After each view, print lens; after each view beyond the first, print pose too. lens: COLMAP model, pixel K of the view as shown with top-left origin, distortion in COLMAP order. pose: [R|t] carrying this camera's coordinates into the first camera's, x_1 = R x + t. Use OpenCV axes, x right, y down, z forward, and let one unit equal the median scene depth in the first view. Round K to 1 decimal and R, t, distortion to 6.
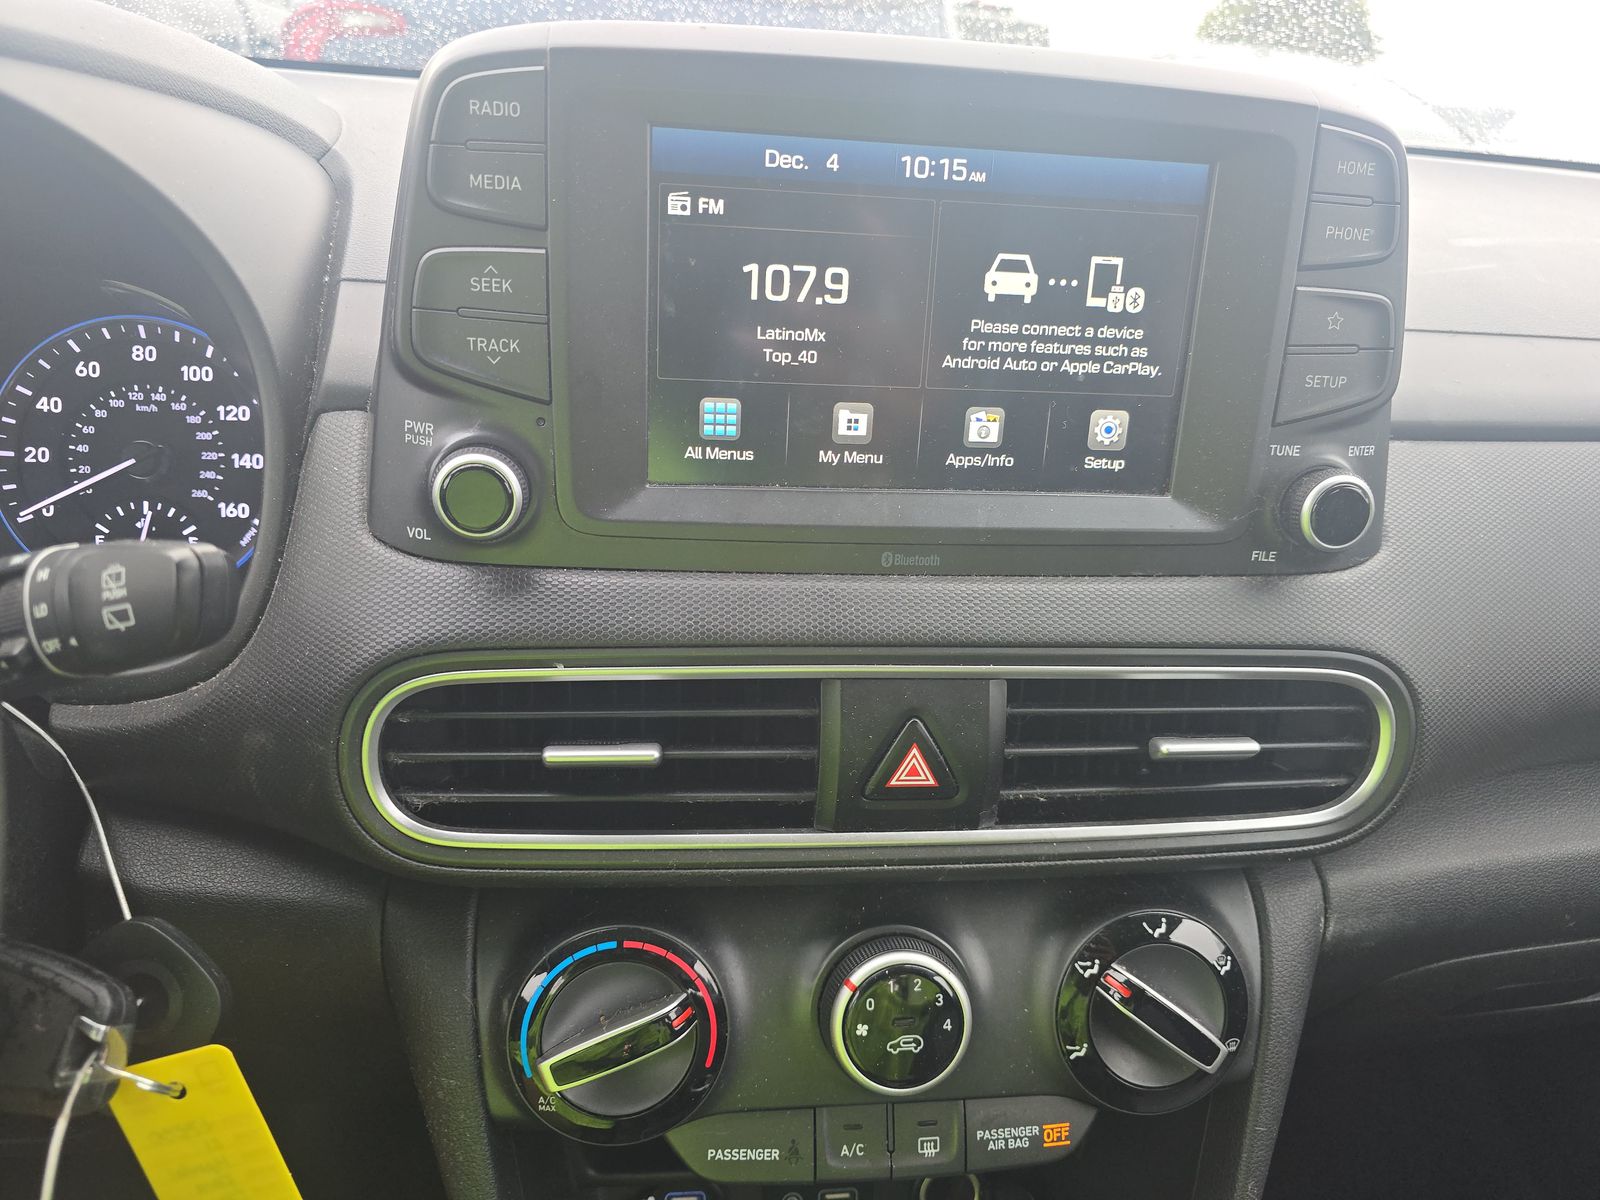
lens RADIAL K [[1070.4, 0, 753.6], [0, 1070.4, 671.0], [0, 0, 1]] dist [0.012137, -0.025440]
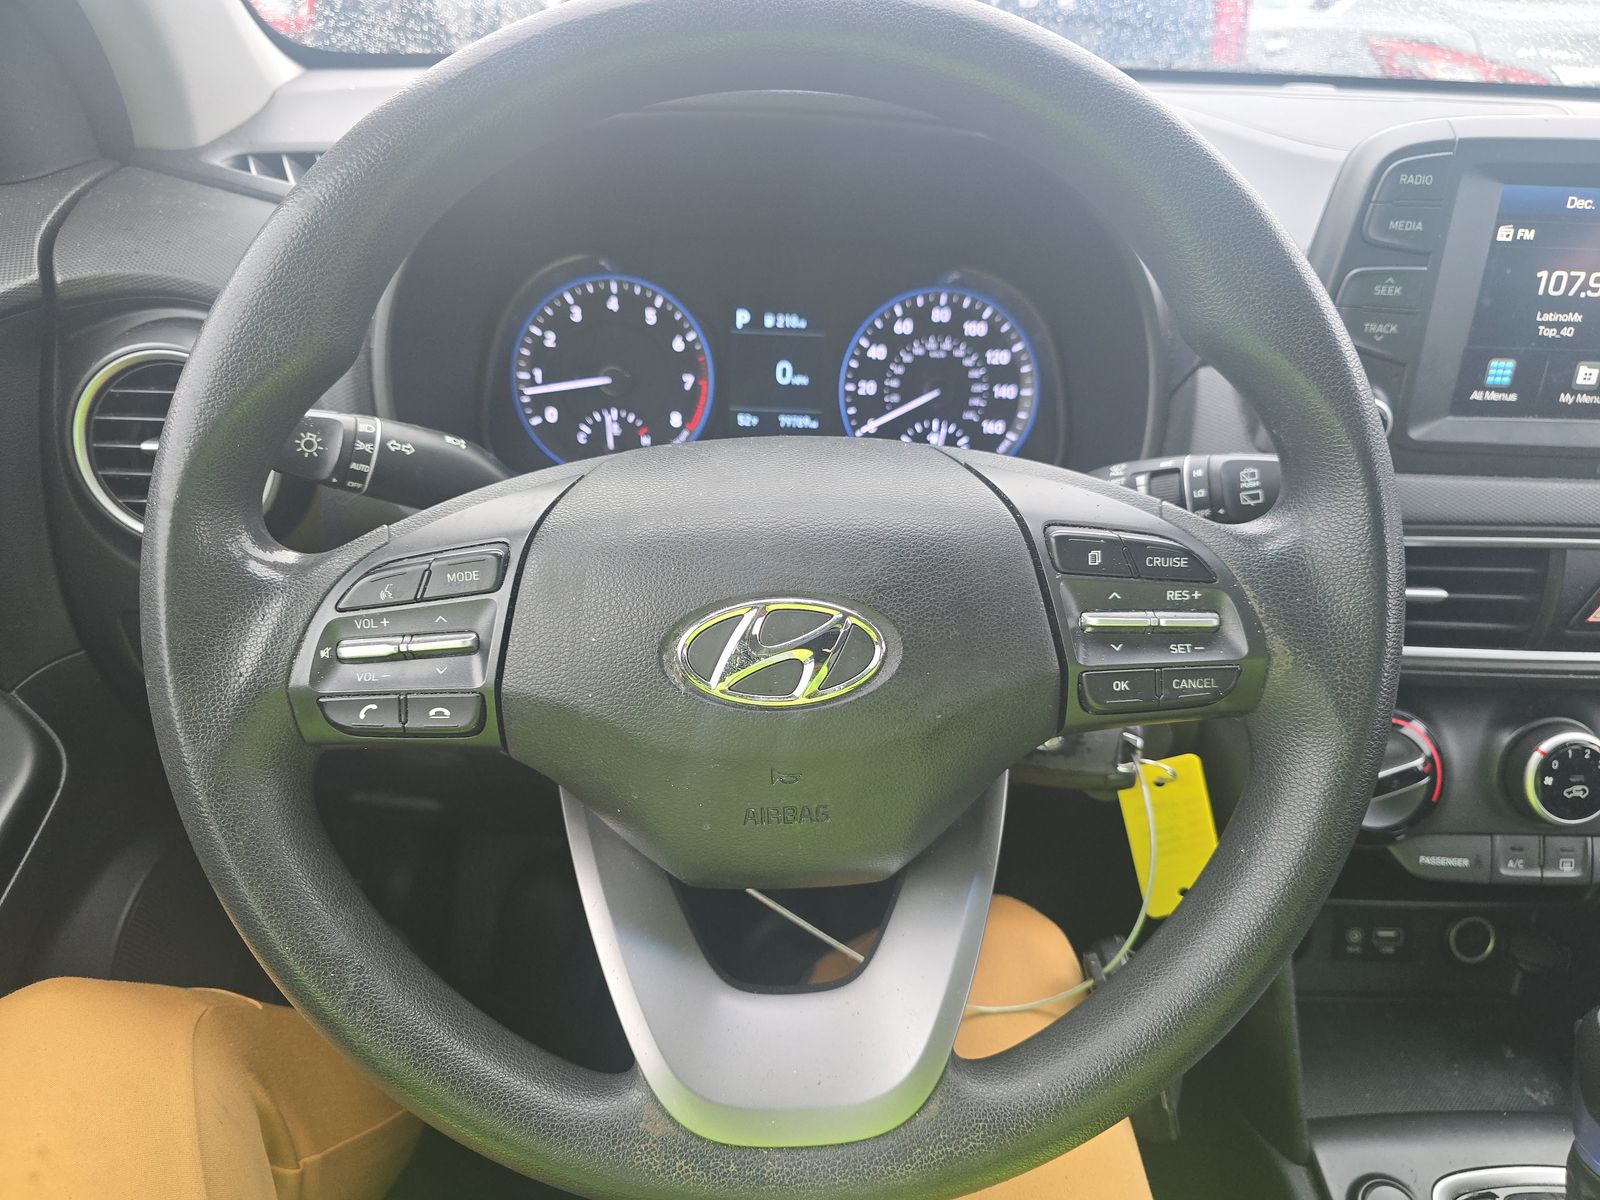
lens RADIAL K [[1070.4, 0, 753.6], [0, 1070.4, 671.0], [0, 0, 1]] dist [0.012137, -0.025440]
pose [[0.990338, 0.034126, -0.134409, -0.849600], [-0.021824, 0.995524, 0.091959, 0.067047], [0.136945, -0.088137, 0.986650, -0.664986]]
